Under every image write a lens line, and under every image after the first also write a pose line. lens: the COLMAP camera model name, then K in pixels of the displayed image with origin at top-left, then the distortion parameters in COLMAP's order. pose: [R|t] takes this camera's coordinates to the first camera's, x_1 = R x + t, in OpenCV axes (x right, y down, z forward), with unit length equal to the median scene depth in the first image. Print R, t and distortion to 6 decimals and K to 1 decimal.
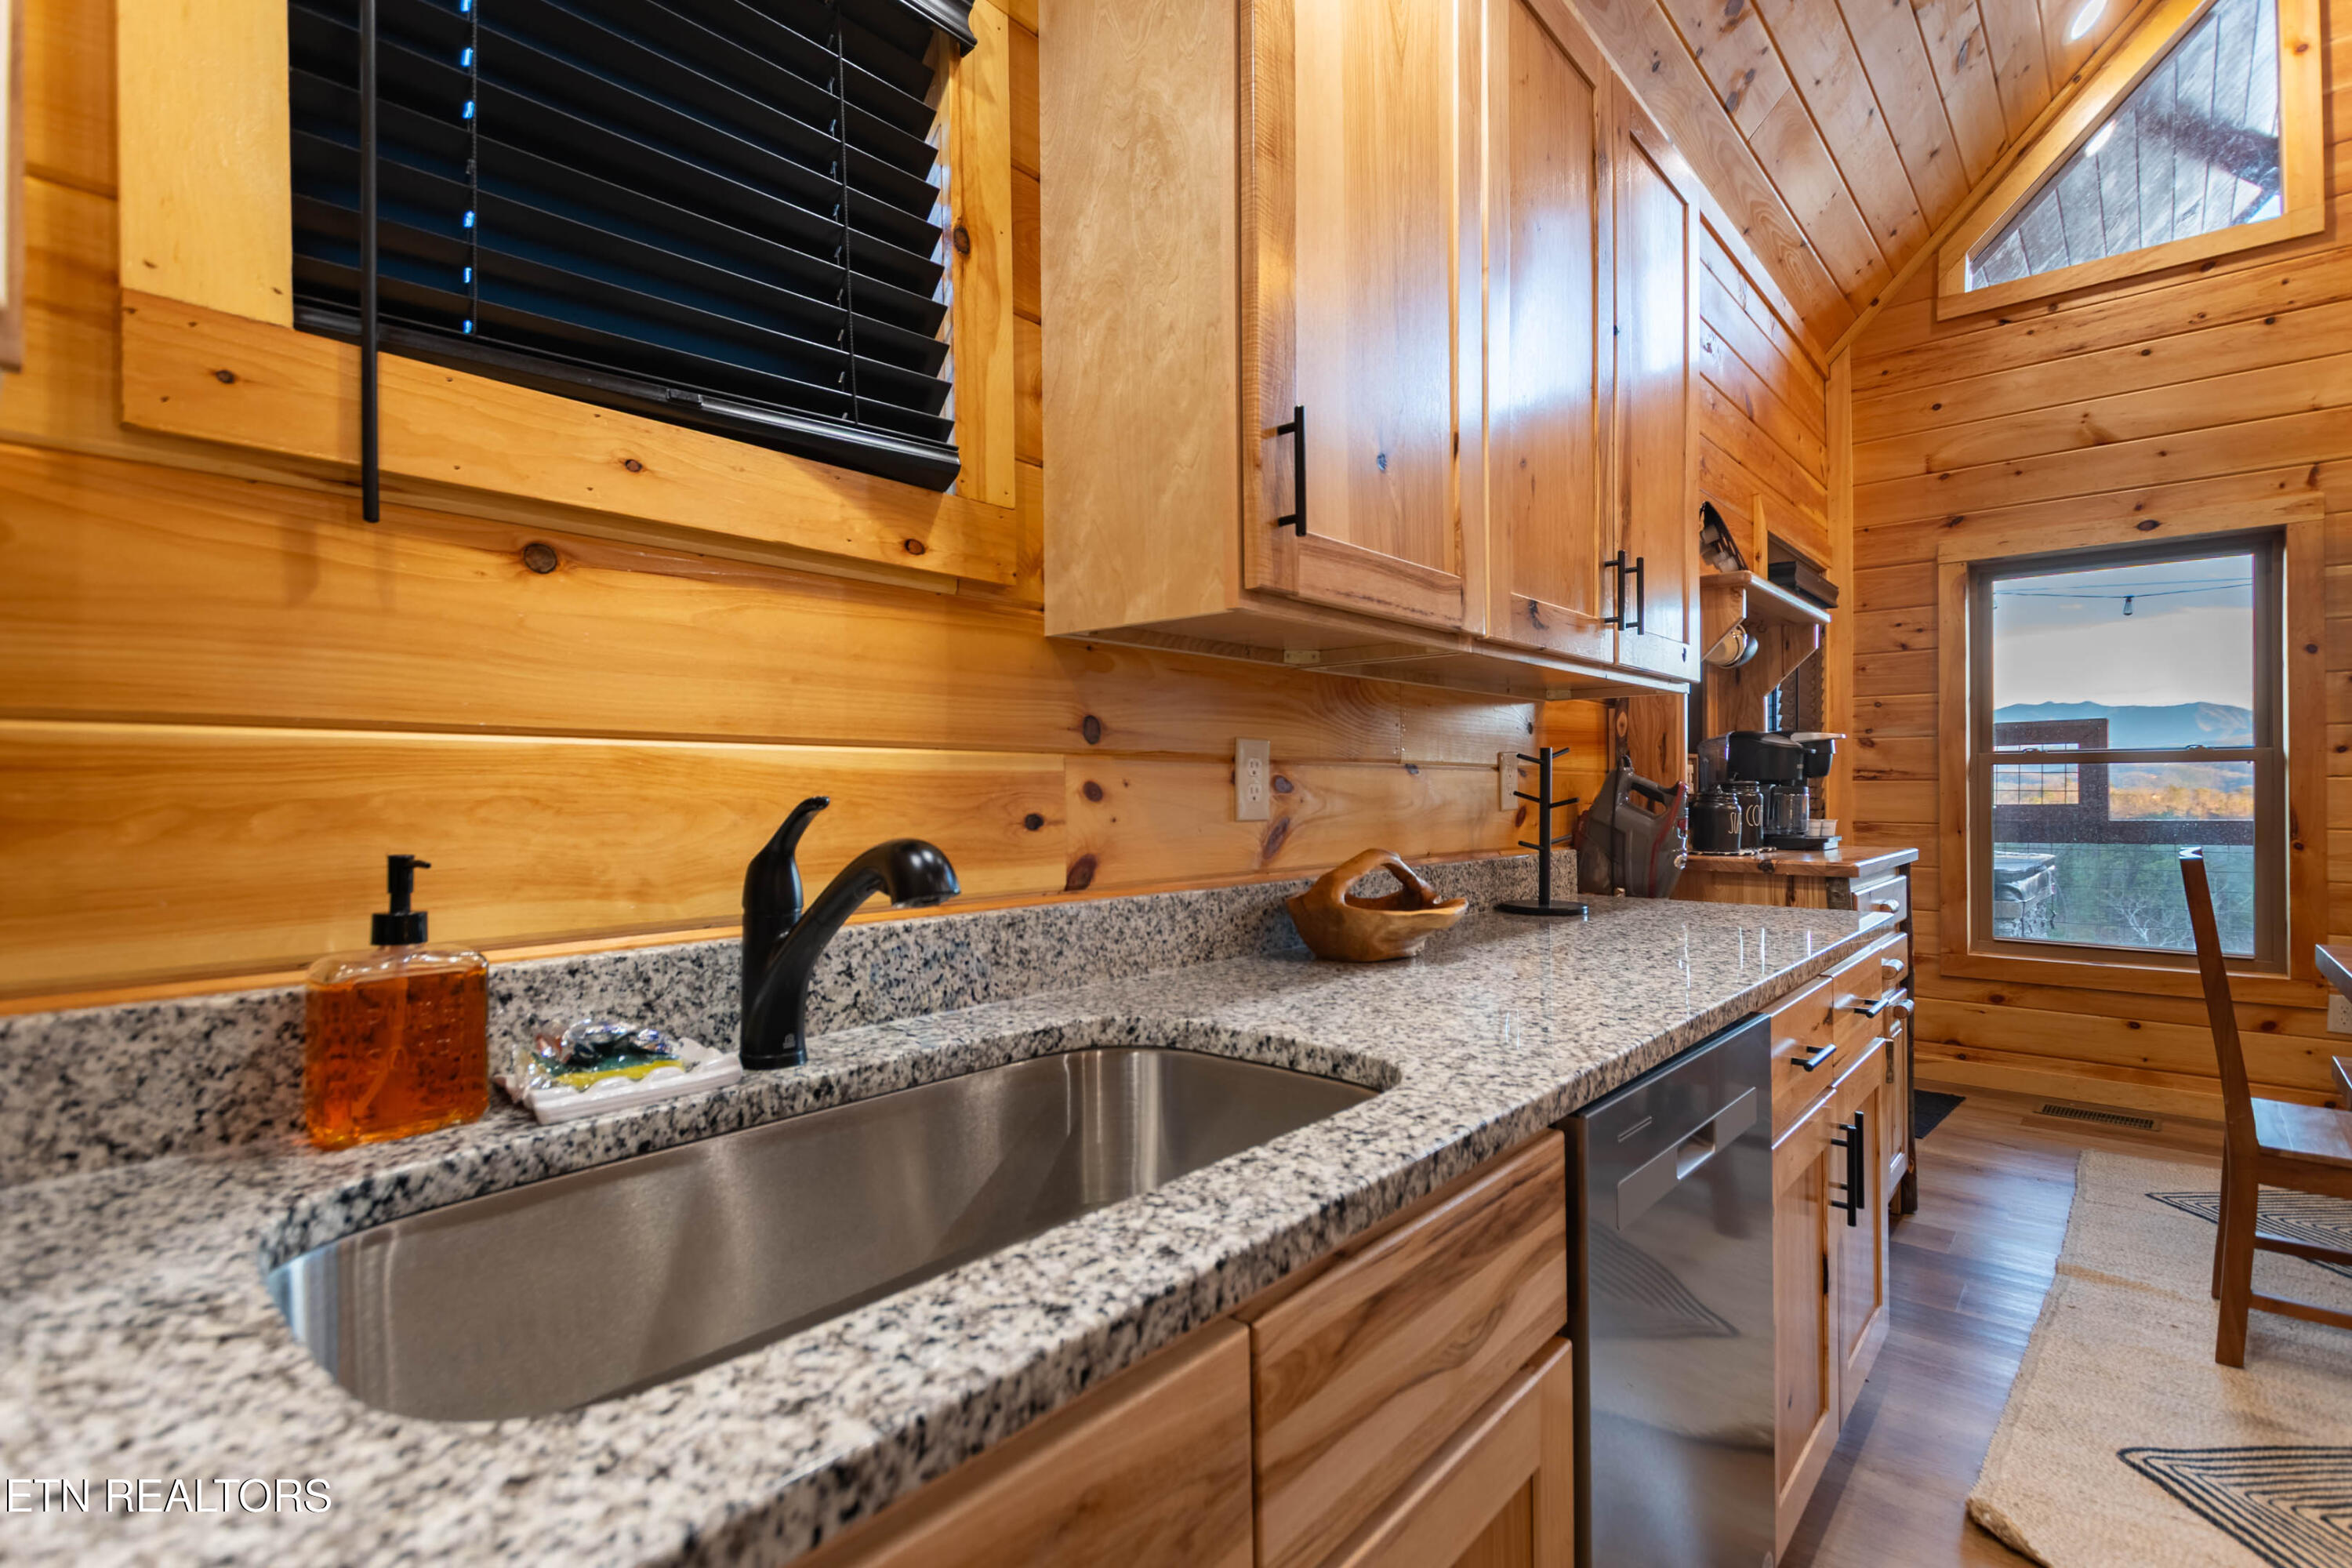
lens RADIAL K [[1101.5, 0, 1179.8], [0, 1101.5, 780.8], [0, 0, 1]] dist [0.021624, -0.008923]
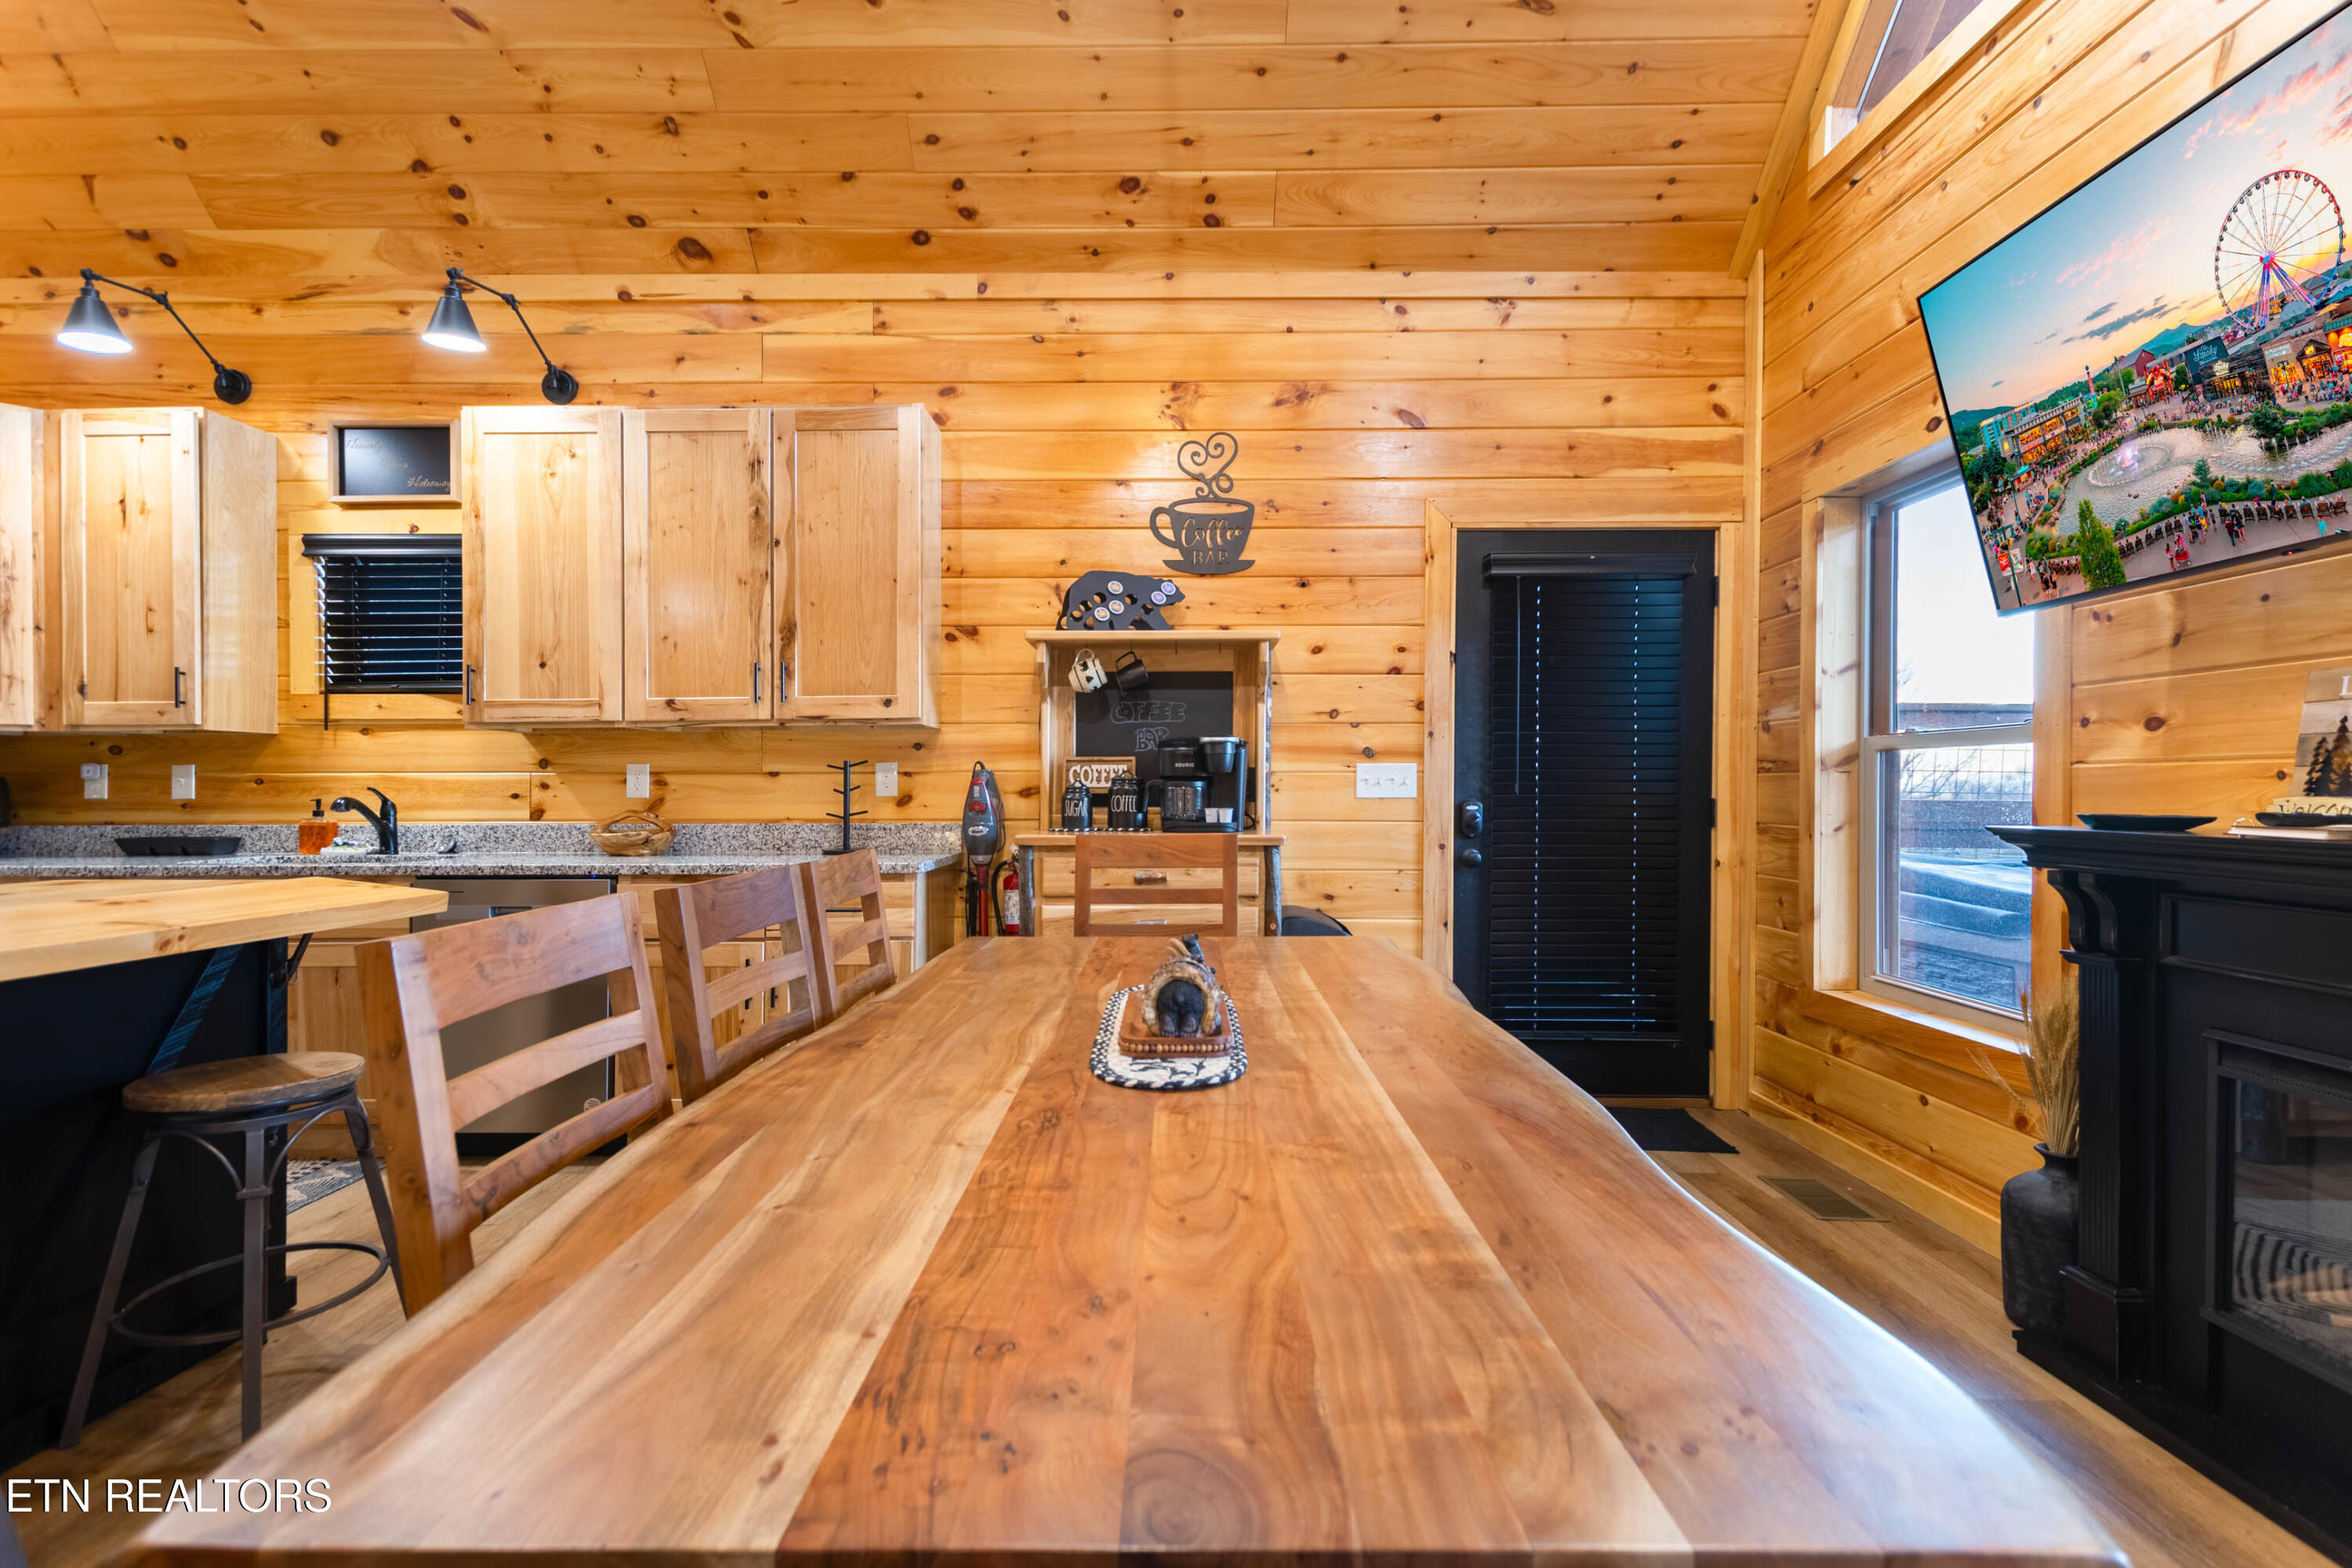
lens RADIAL K [[1101.5, 0, 1167.6], [0, 1101.5, 770.6], [0, 0, 1]] dist [0.021624, -0.008923]
pose [[0.647775, -0.005973, -0.761809, 1.841911], [0.007808, 0.999969, -0.001201, -0.007547], [0.761792, -0.005170, 0.647801, 0.225500]]
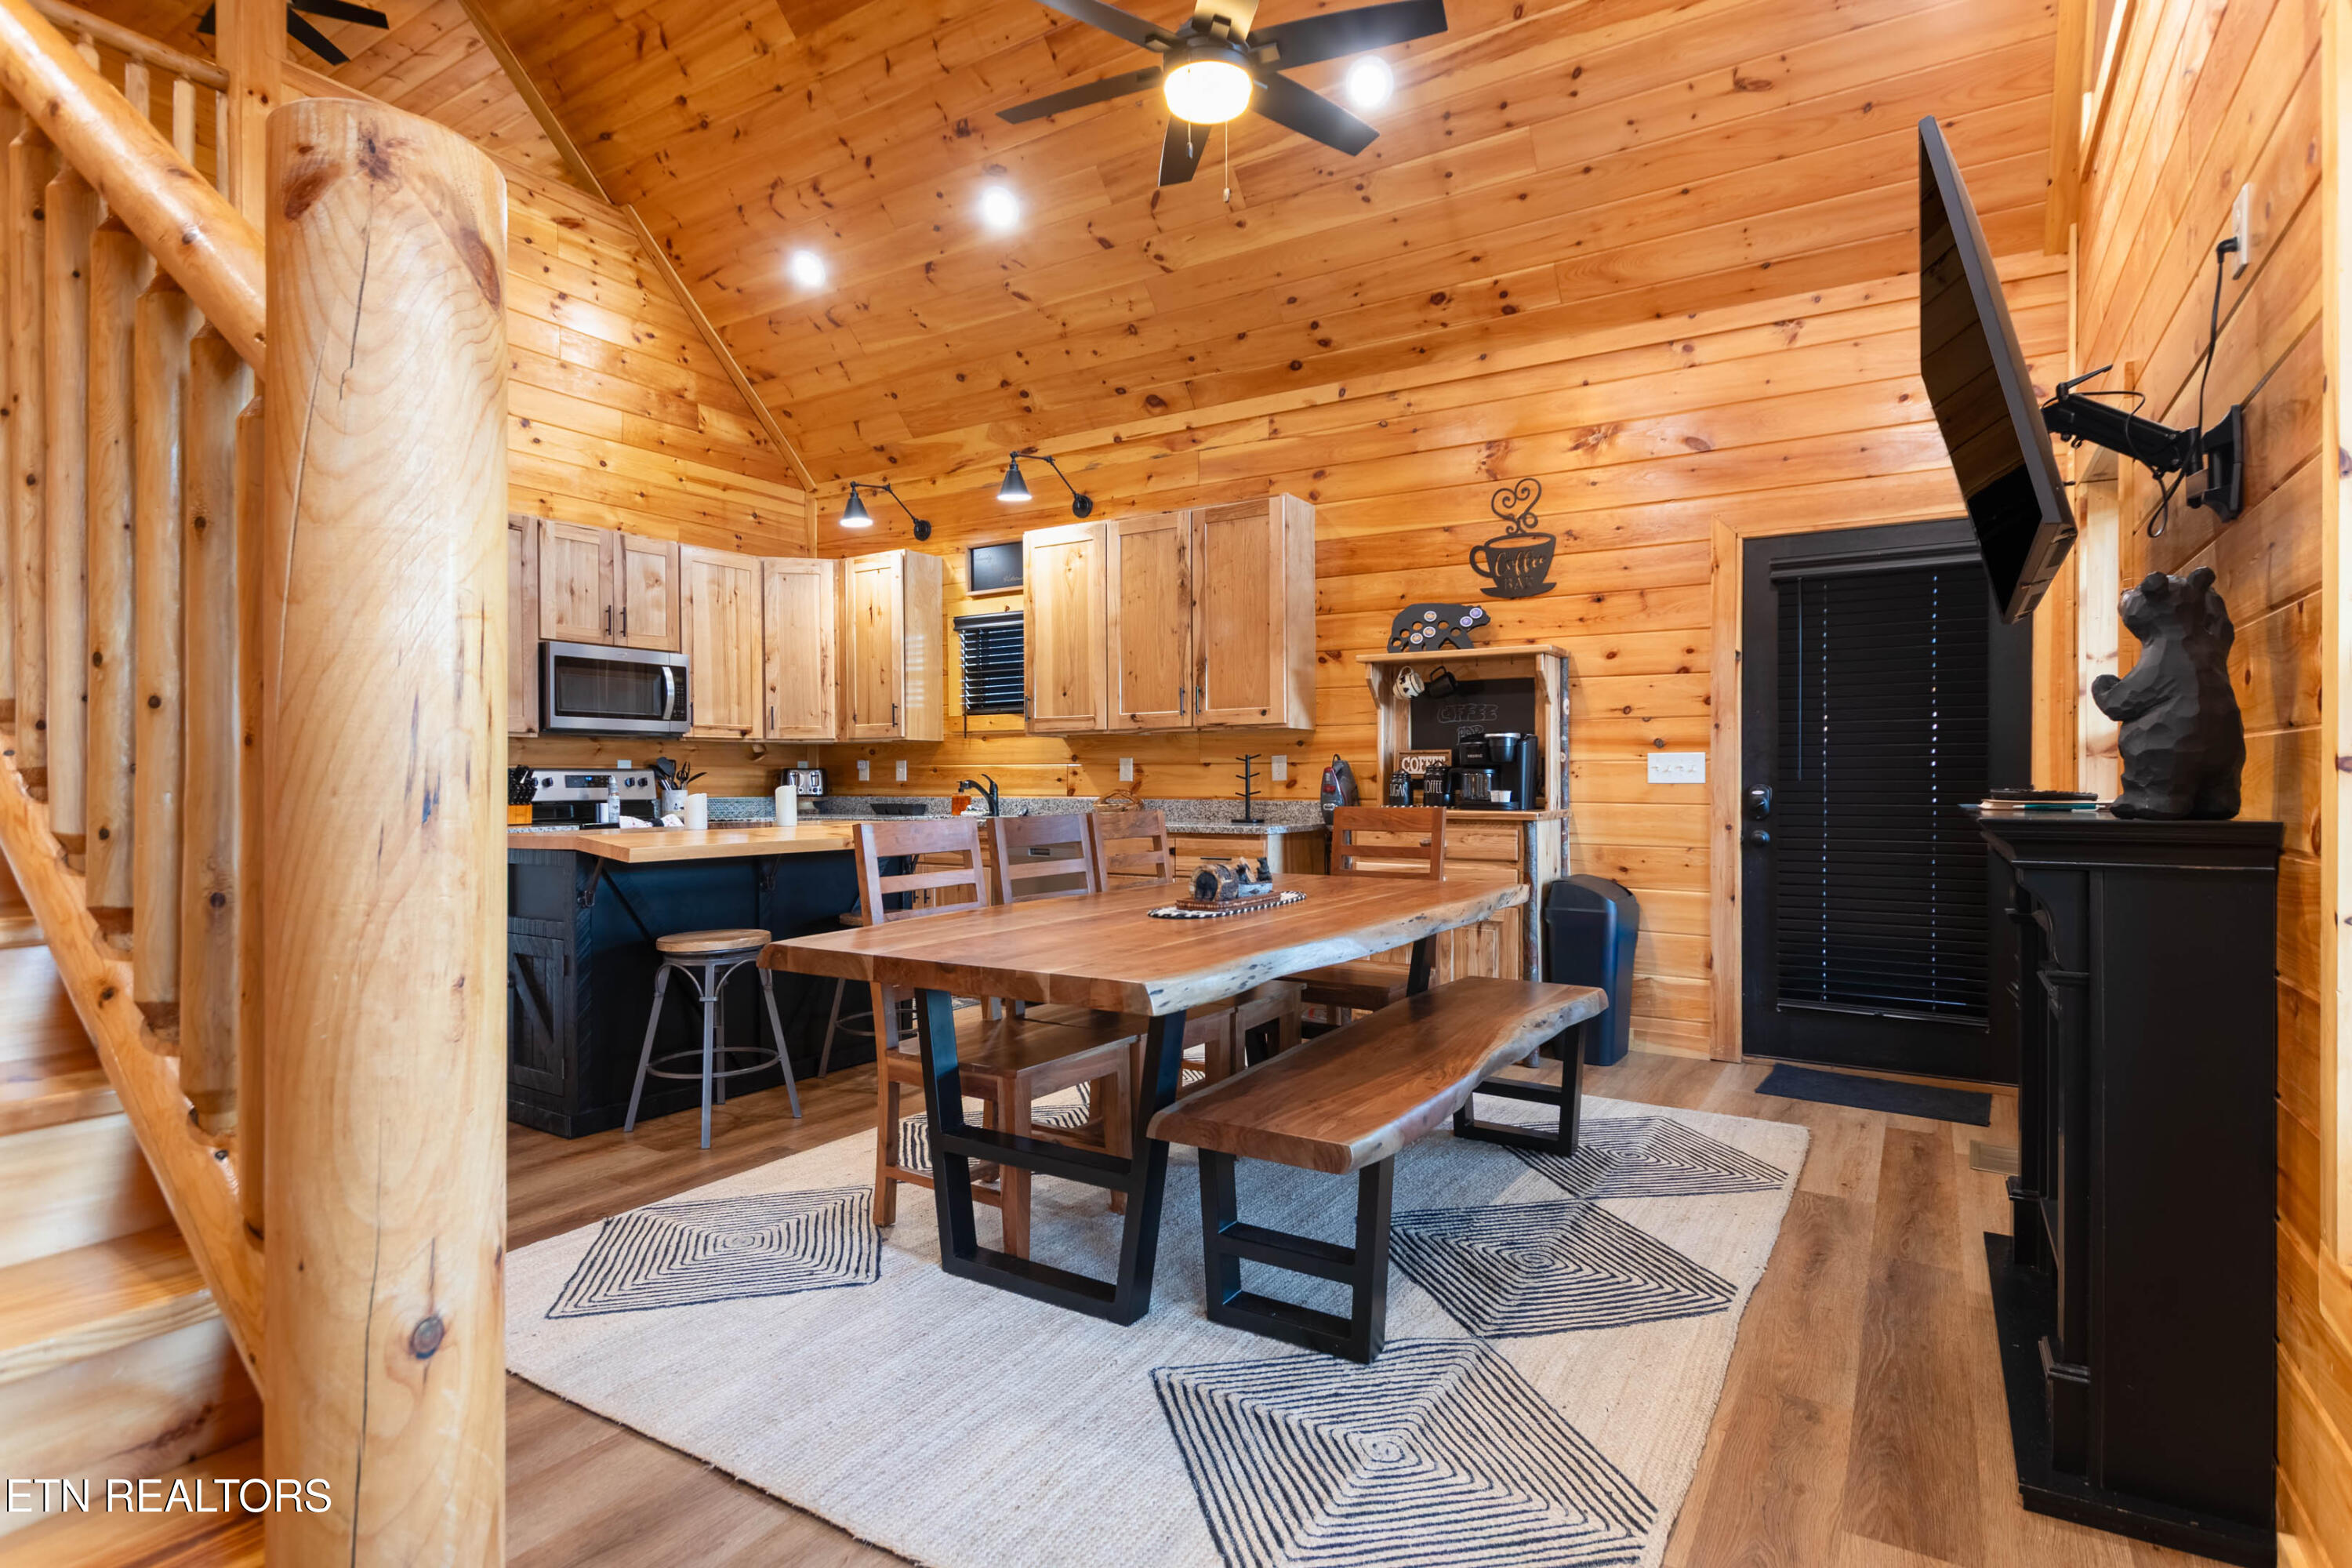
lens RADIAL K [[1161.0, 0, 1178.4], [0, 1161.0, 763.6], [0, 0, 1]] dist [0.014278, -0.001780]
pose [[0.162181, -0.008712, -0.986723, 2.601026], [0.010267, 0.999922, -0.007142, 0.006012], [0.986708, -0.008972, 0.162258, 0.398224]]
